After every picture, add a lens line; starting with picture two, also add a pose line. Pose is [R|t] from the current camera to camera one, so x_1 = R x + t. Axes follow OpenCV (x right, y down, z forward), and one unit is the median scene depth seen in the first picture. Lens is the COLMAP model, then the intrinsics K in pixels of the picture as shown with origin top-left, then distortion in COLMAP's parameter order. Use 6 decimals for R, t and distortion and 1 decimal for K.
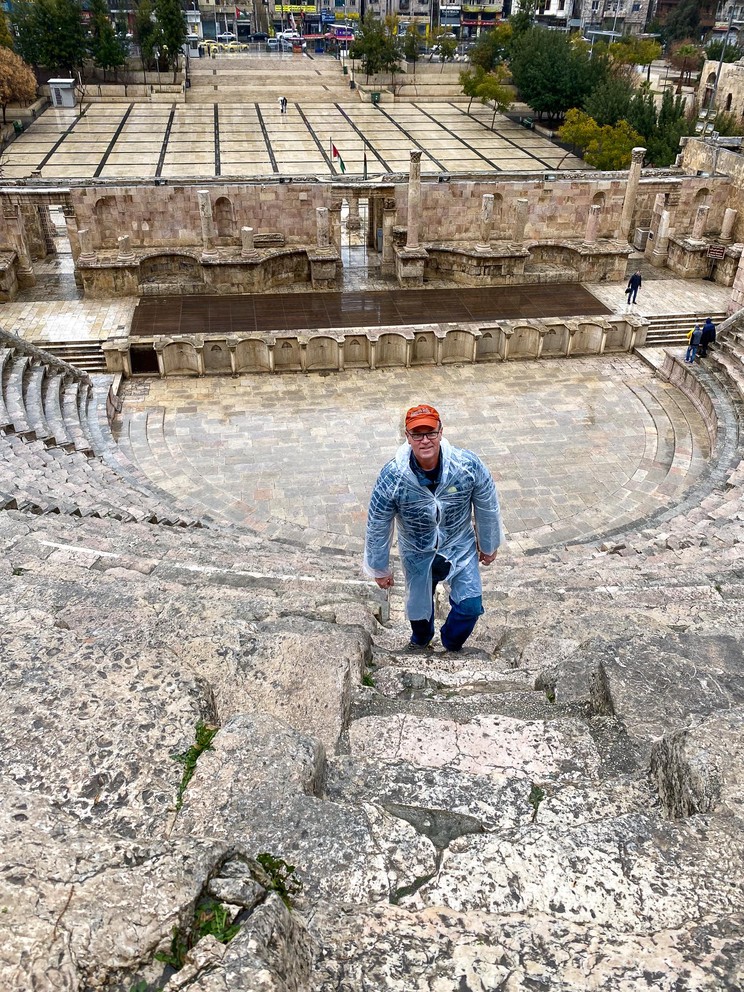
lens RADIAL K [[839.7, 0, 372.0], [0, 839.7, 496.0], [0, 0, 1]] dist [0.006707, 0.006129]
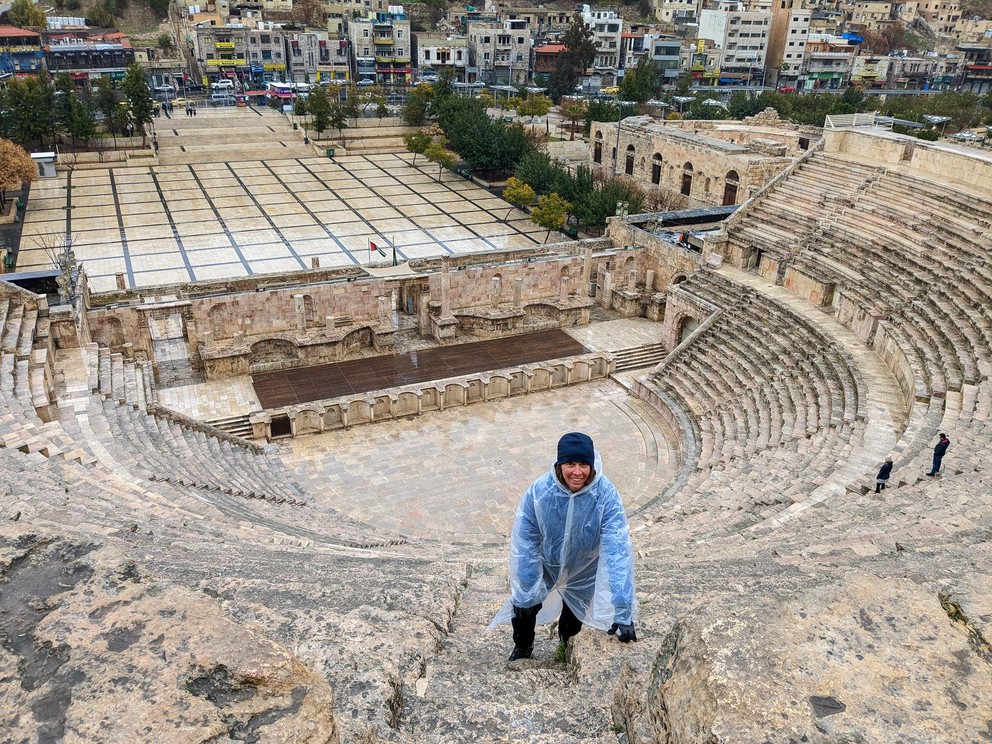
lens RADIAL K [[818.8, 0, 496.0], [0, 818.8, 372.0], [0, 0, 1]] dist [0.045528, -0.012264]
pose [[0.964613, -0.110903, 0.239212, -0.204963], [0.138150, 0.985322, -0.100271, -0.056097], [-0.224581, 0.129770, 0.965776, -0.319128]]
